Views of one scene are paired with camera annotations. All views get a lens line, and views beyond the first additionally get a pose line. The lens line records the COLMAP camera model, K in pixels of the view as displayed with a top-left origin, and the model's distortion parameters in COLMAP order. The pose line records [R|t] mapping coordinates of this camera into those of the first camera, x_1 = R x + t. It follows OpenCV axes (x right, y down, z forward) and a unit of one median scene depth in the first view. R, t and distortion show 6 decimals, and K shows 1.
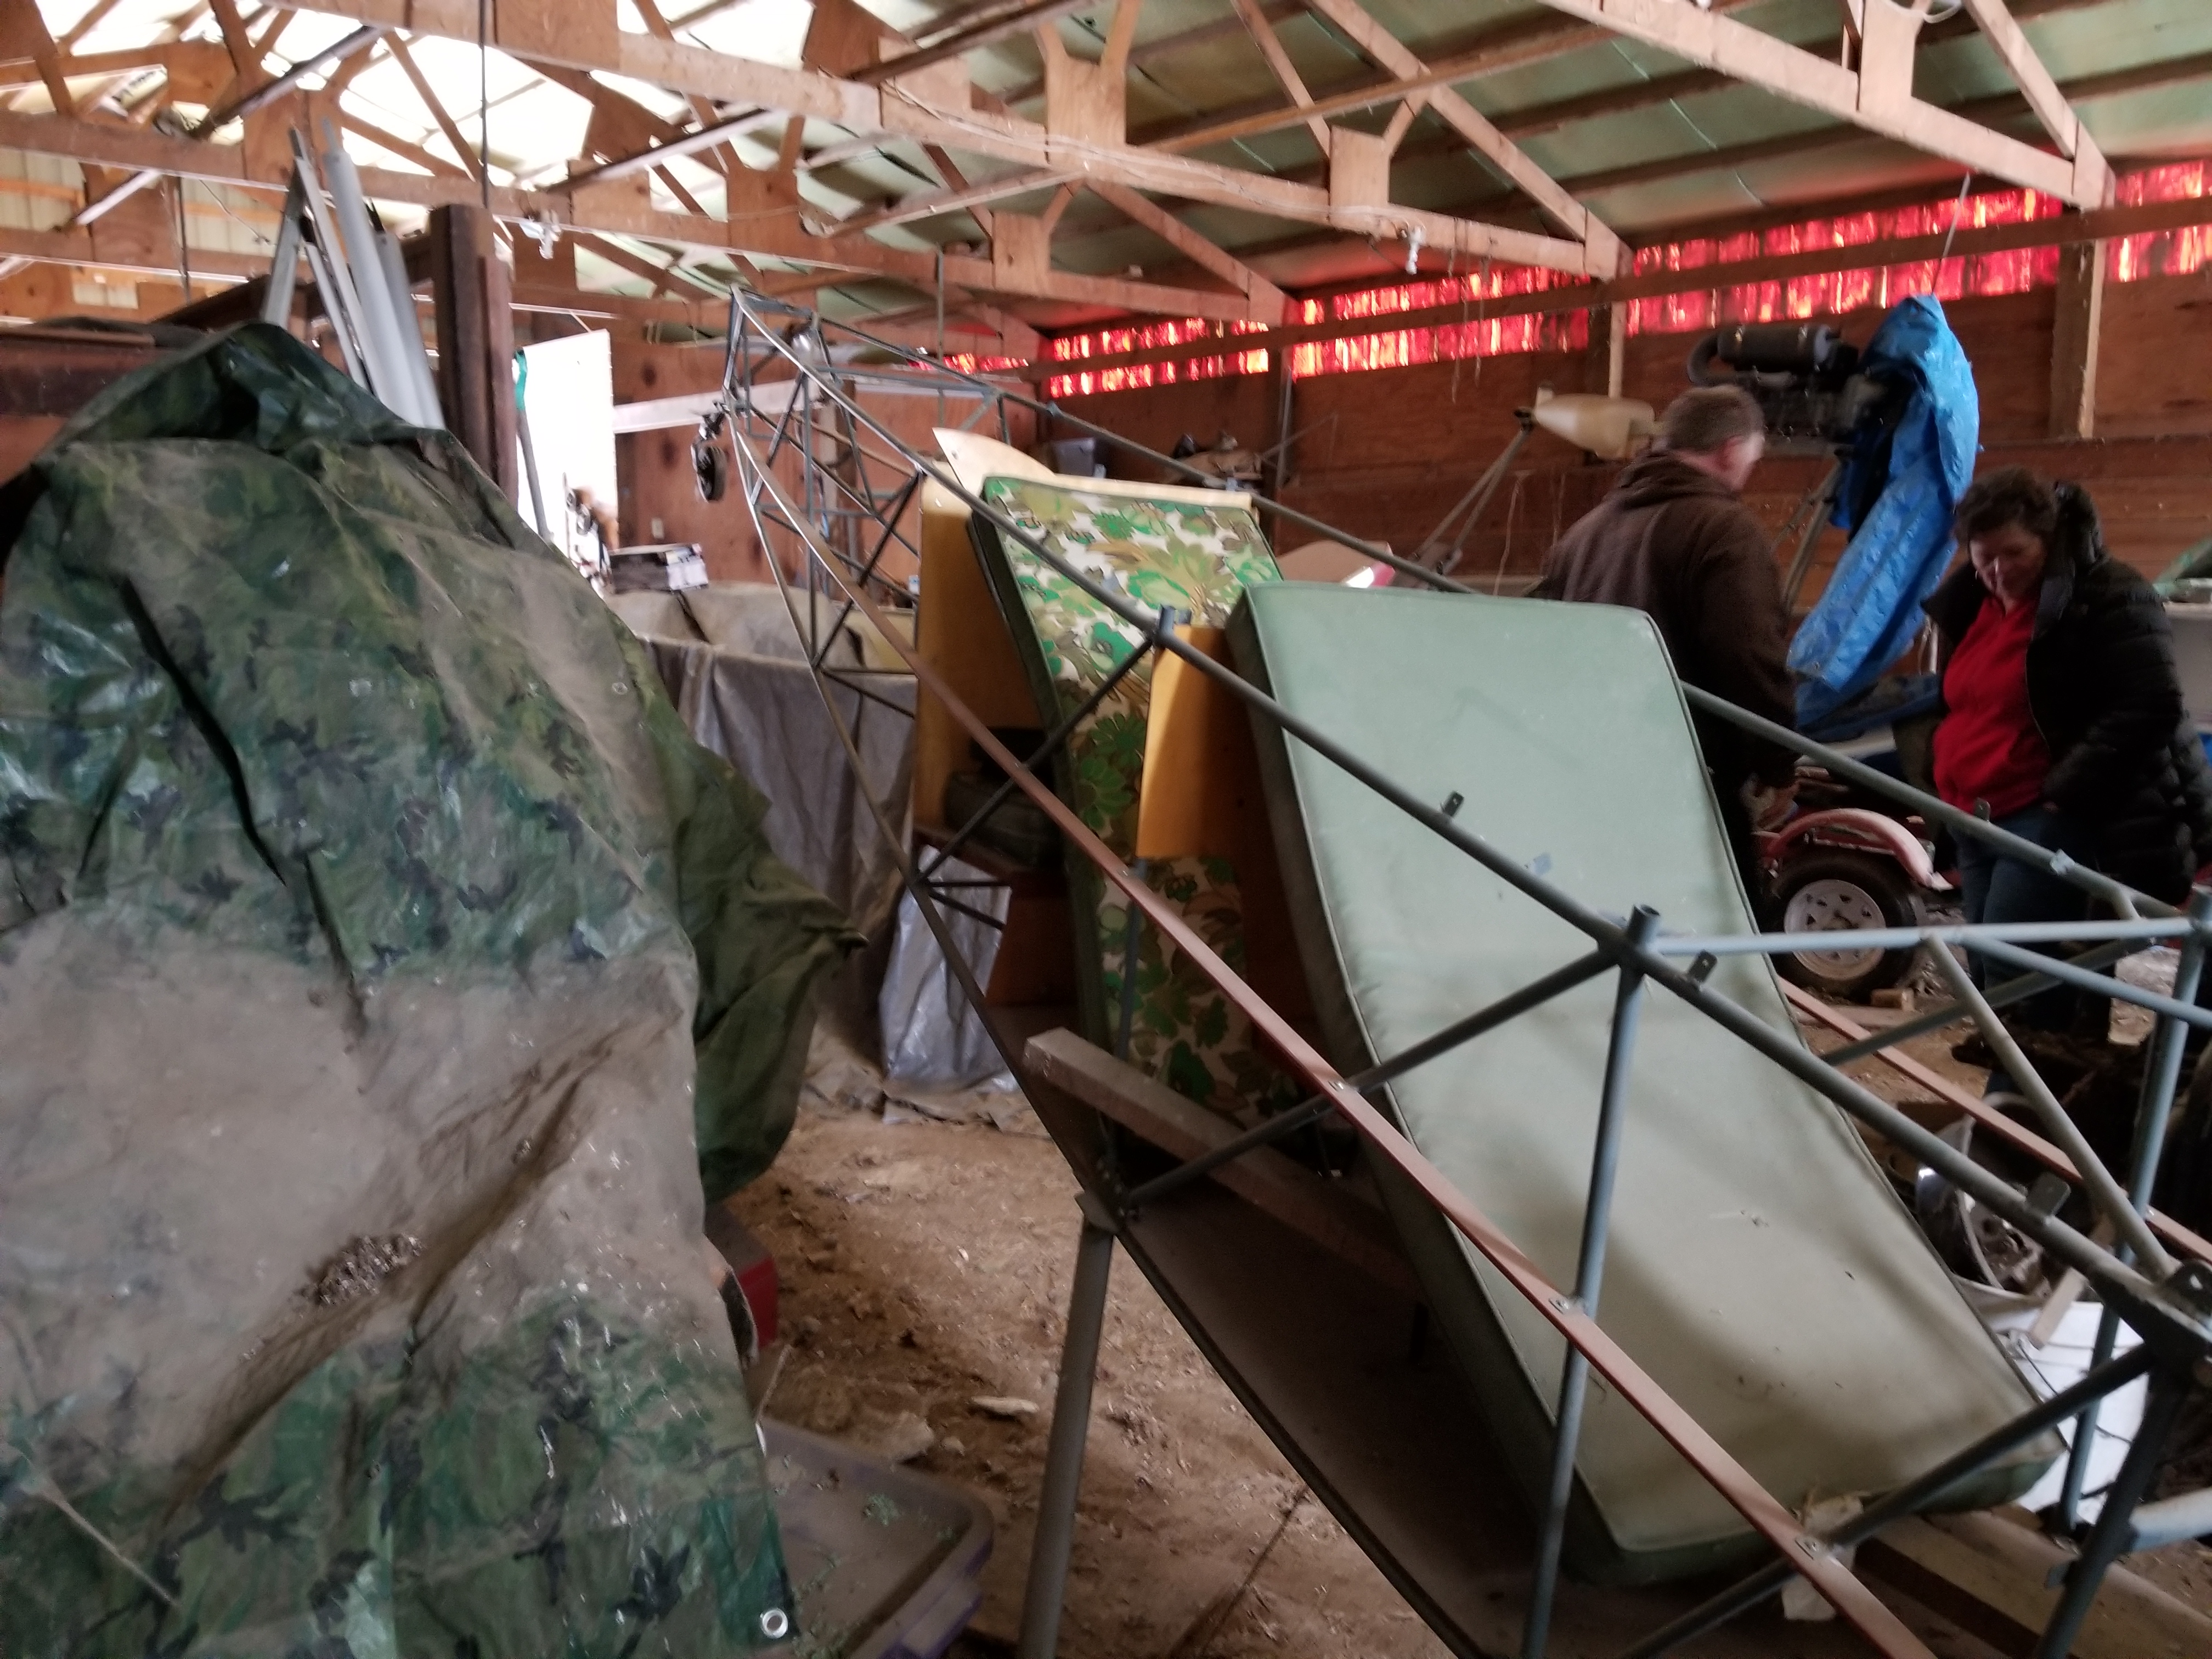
lens RADIAL K [[1735.4, 0, 1099.5], [0, 1735.4, 832.9], [0, 0, 1]] dist [0.067269, -0.108511]
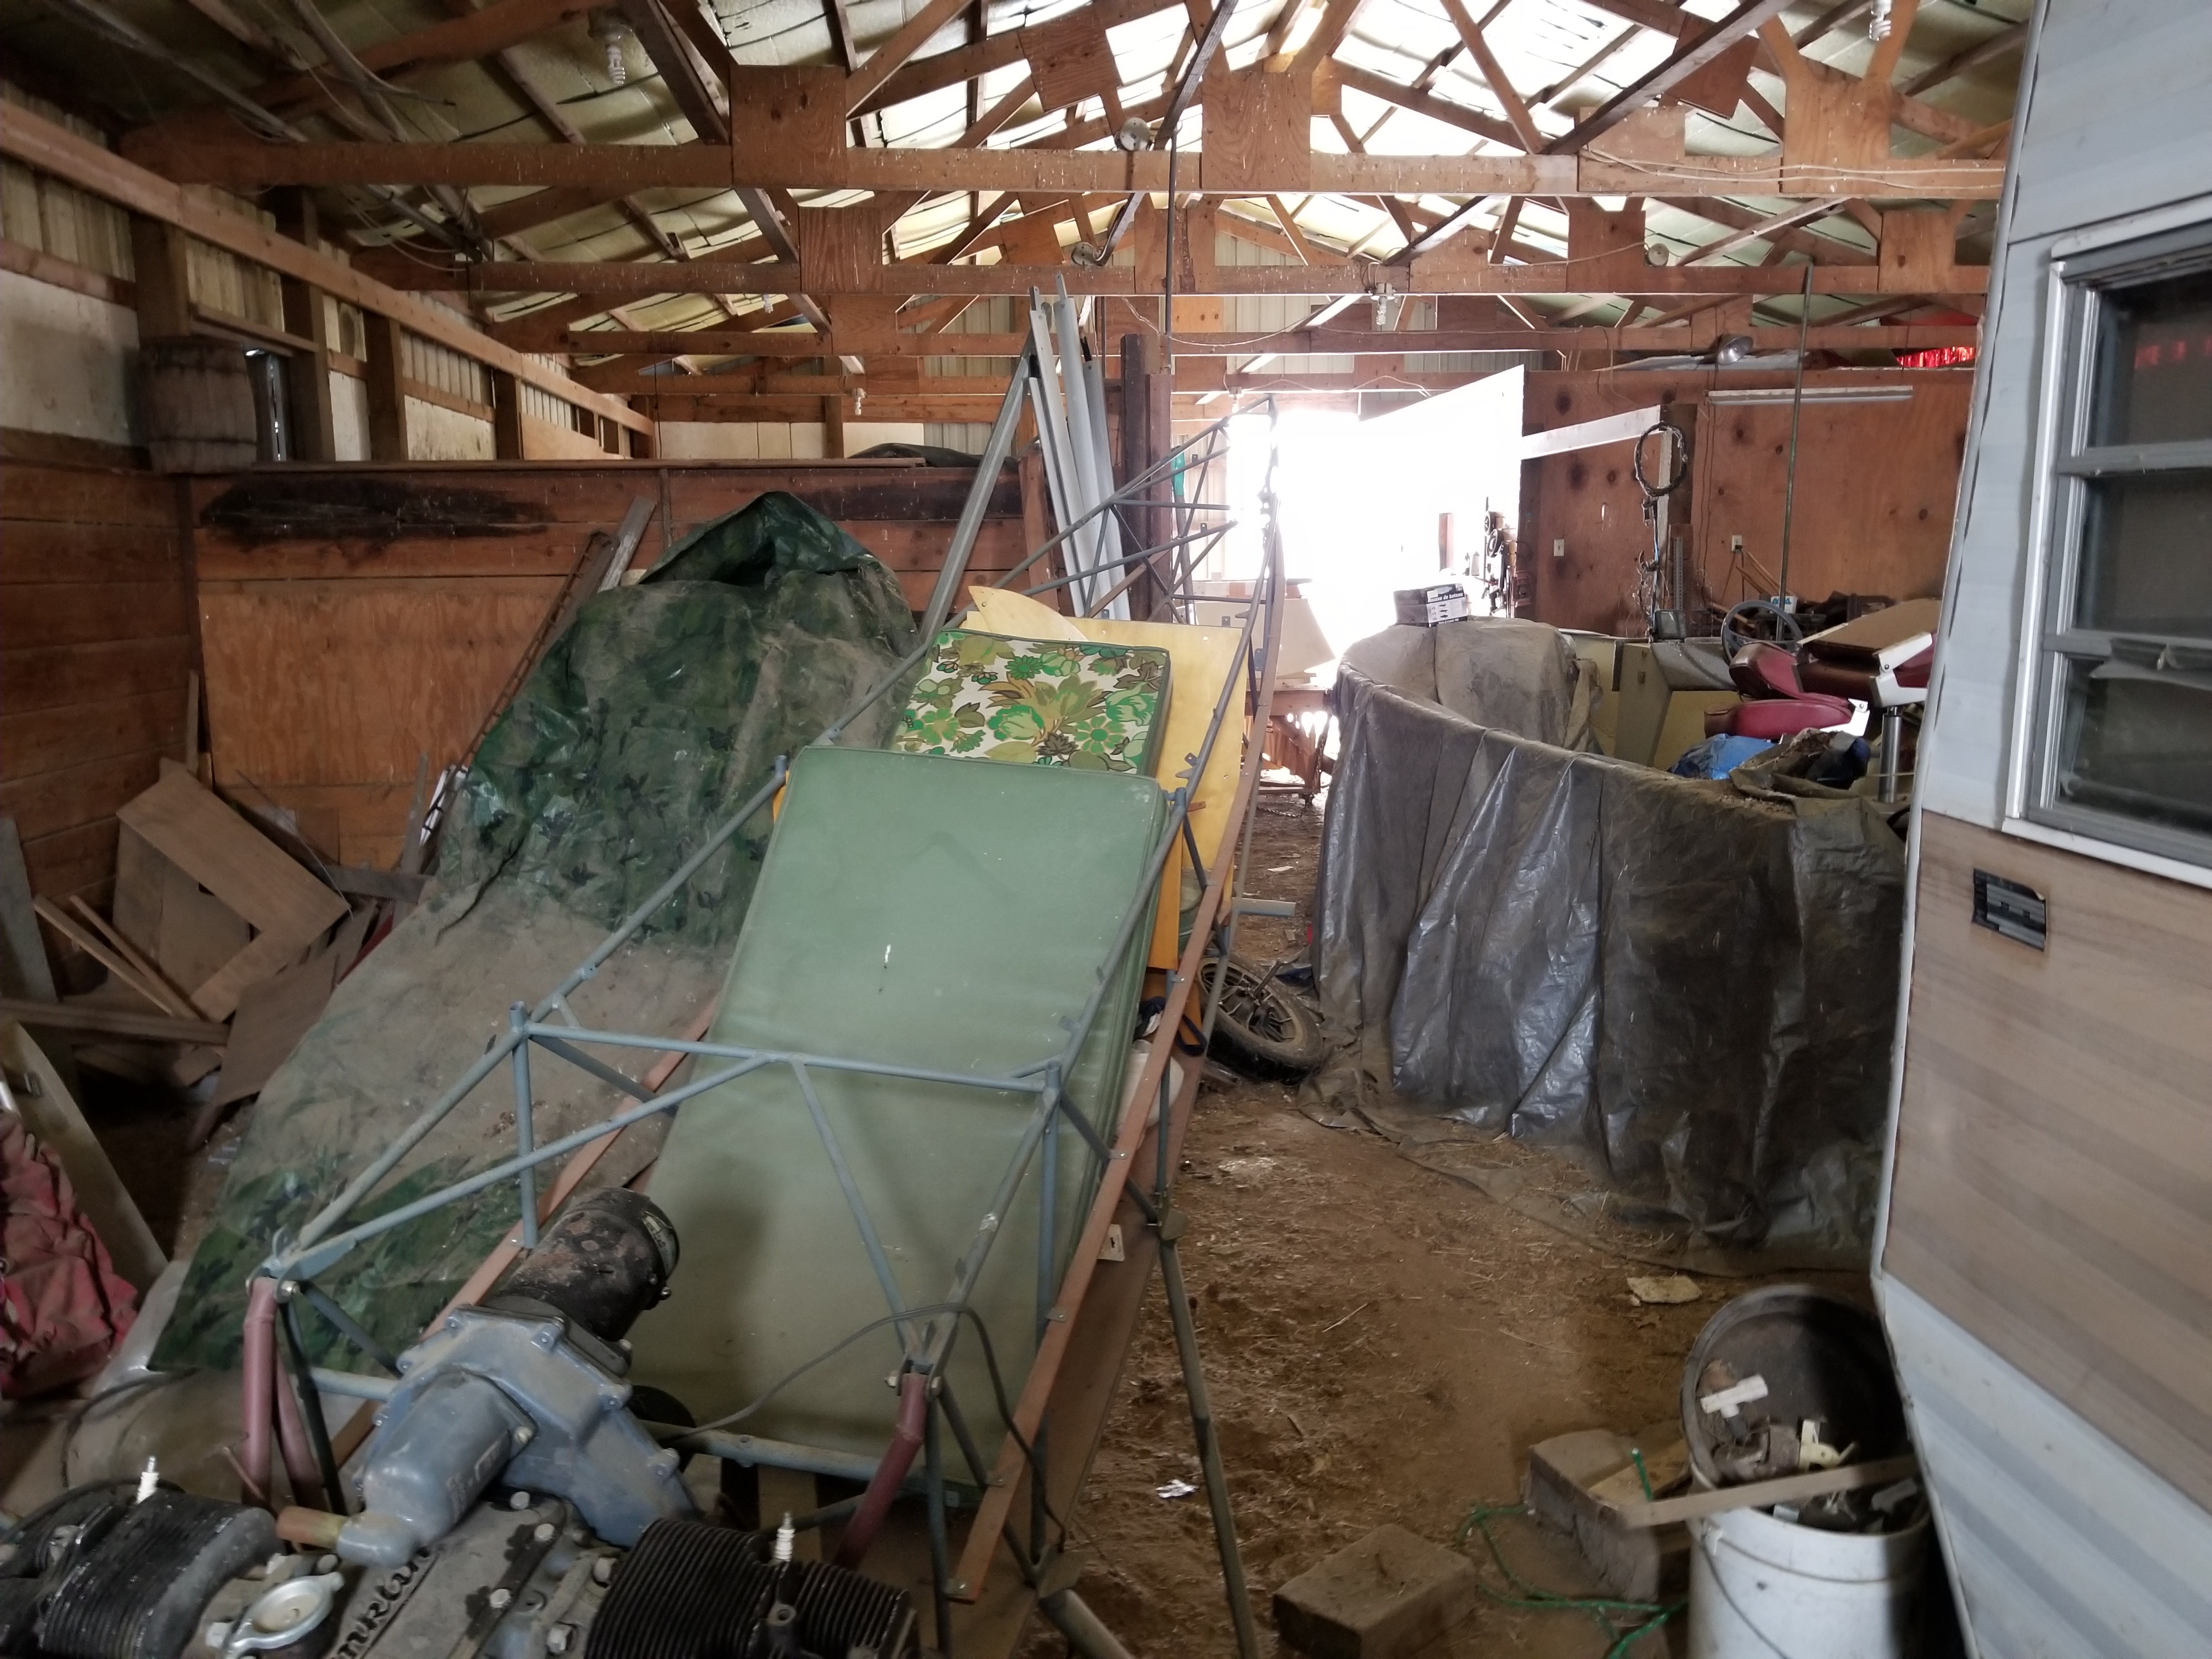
lens RADIAL K [[1695.0, 0, 1065.7], [0, 1695.0, 836.7], [0, 0, 1]] dist [0.075941, -0.112942]
pose [[0.790208, 0.088661, -0.606392, 0.771932], [-0.079913, 0.995938, 0.041480, -0.102720], [0.607606, 0.015680, 0.794083, 0.020603]]
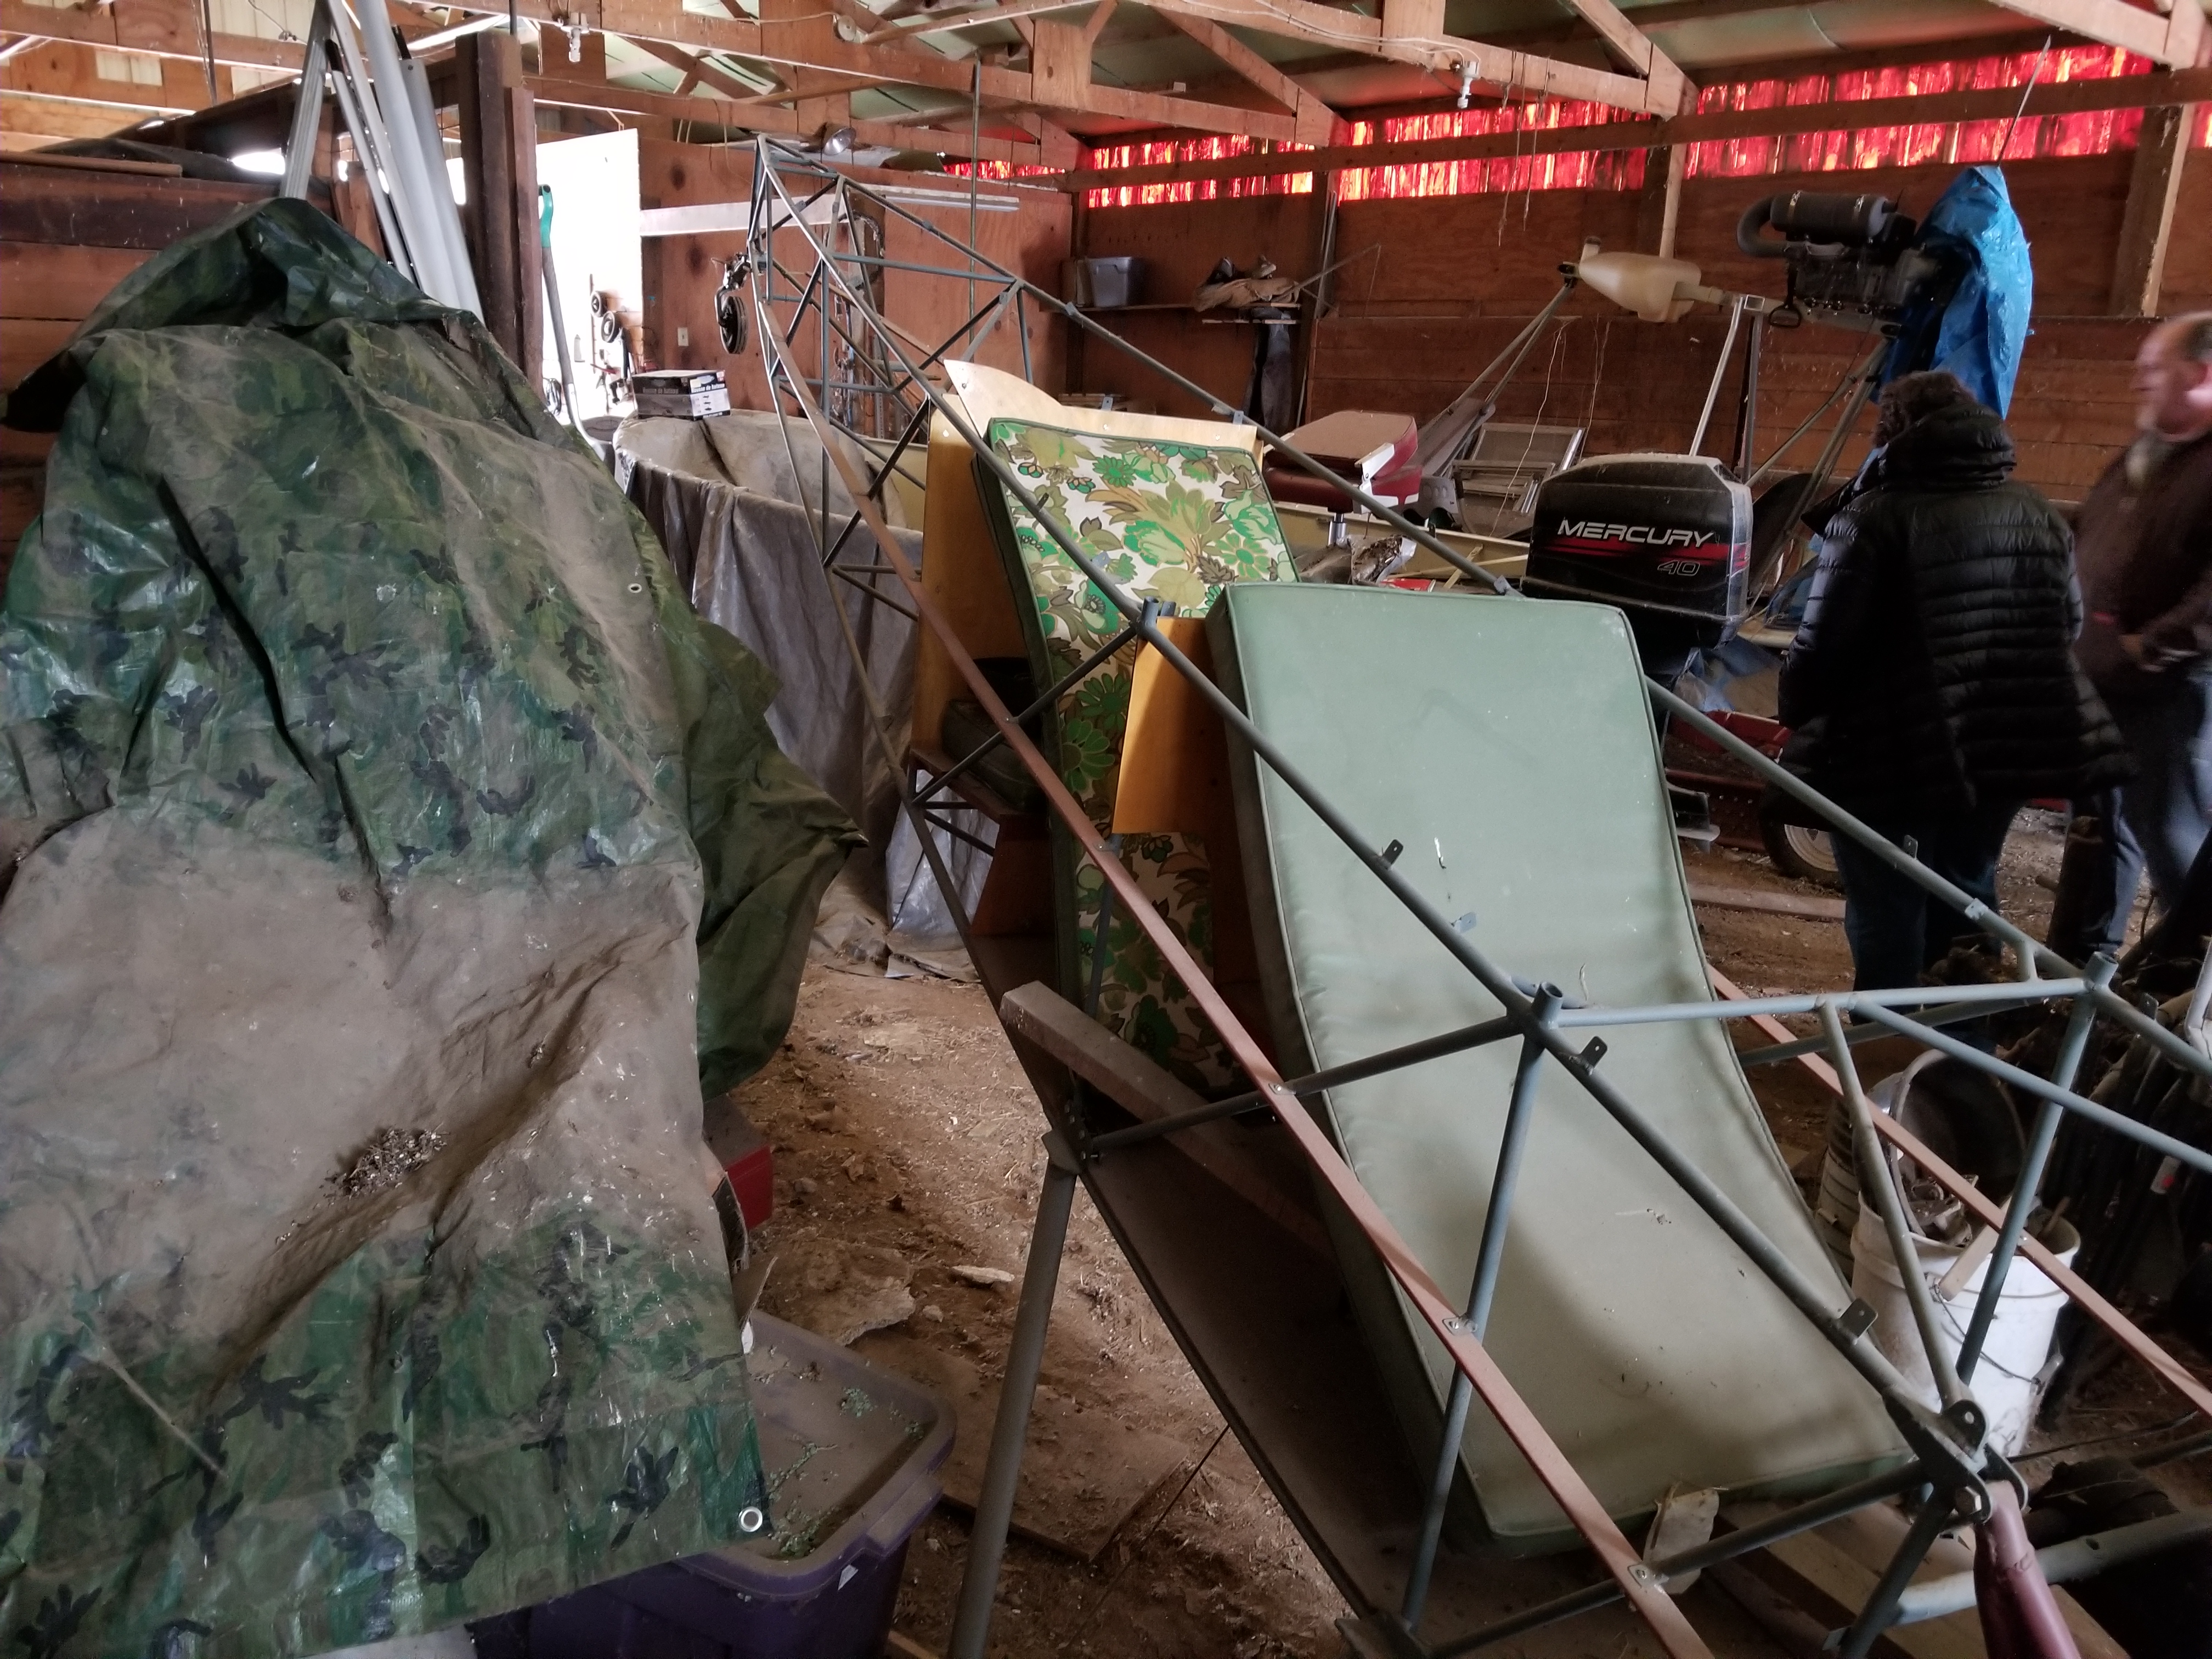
lens RADIAL K [[1733.2, 0, 1073.7], [0, 1733.2, 831.8], [0, 0, 1]] dist [0.083539, -0.140388]
pose [[0.998682, 0.045495, -0.023748, 0.017288], [-0.042626, 0.993035, 0.109841, -0.075271], [0.028579, -0.108684, 0.993665, -0.038224]]
